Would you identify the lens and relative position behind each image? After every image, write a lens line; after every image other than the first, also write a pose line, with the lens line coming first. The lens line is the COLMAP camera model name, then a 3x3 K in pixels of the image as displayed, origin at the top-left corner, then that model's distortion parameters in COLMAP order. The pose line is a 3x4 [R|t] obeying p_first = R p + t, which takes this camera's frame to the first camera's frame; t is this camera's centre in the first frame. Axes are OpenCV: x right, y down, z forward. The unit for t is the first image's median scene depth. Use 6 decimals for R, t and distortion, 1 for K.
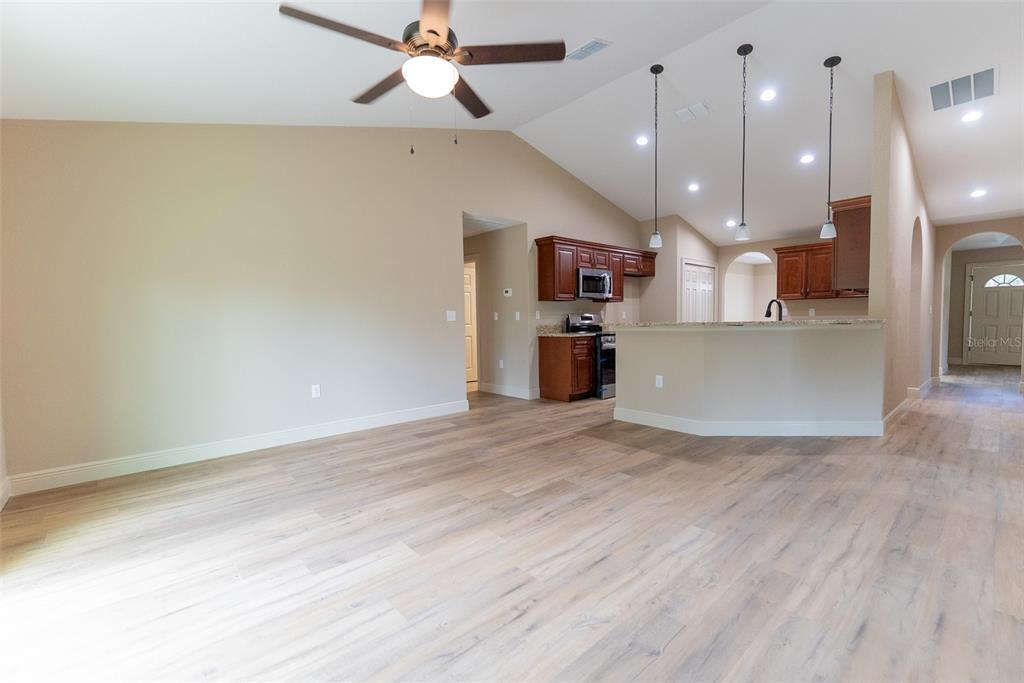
lens RADIAL K [[439.6, 0, 512.0], [0, 439.6, 341.5], [0, 0, 1]] dist [0.002597, 0.000432]
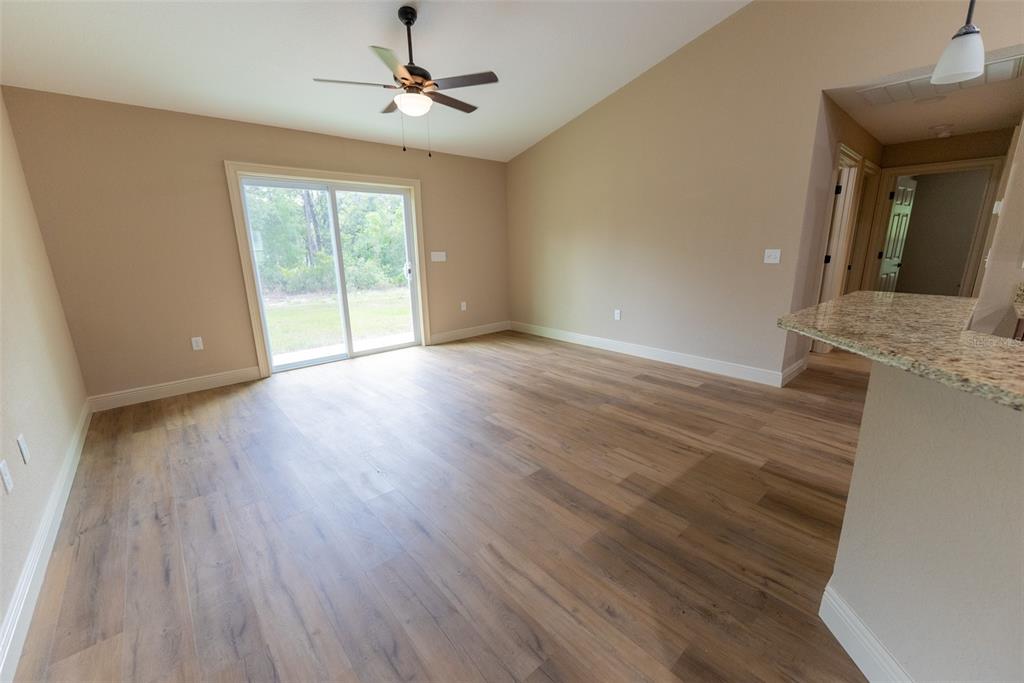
lens RADIAL K [[405.3, 0, 514.8], [0, 405.3, 341.2], [0, 0, 1]] dist [-0.000543, -0.000150]
pose [[0.005726, 0.249202, -0.968435, 0.883689], [-0.038255, 0.967796, 0.248812, -0.115554], [0.999252, 0.035623, 0.015075, 0.893960]]
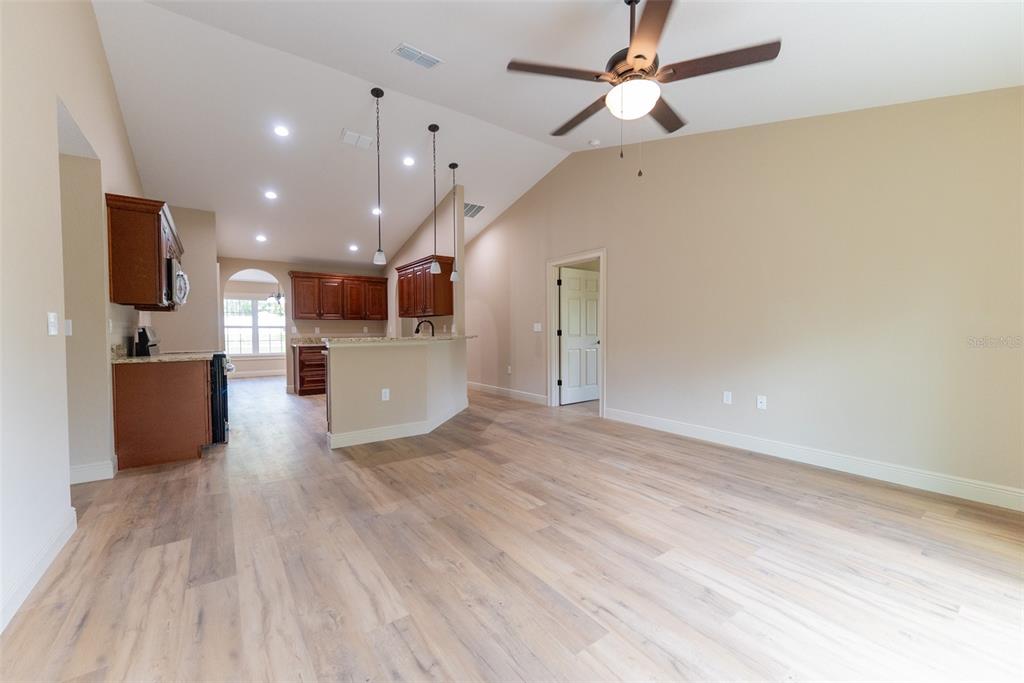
lens RADIAL K [[414.8, 0, 513.1], [0, 414.8, 346.1], [0, 0, 1]] dist [-0.001691, -0.000354]
pose [[0.097650, -0.019635, 0.995027, -0.796101], [0.055170, 0.998375, 0.014287, -0.026232], [-0.993690, 0.053501, 0.098575, 0.808811]]
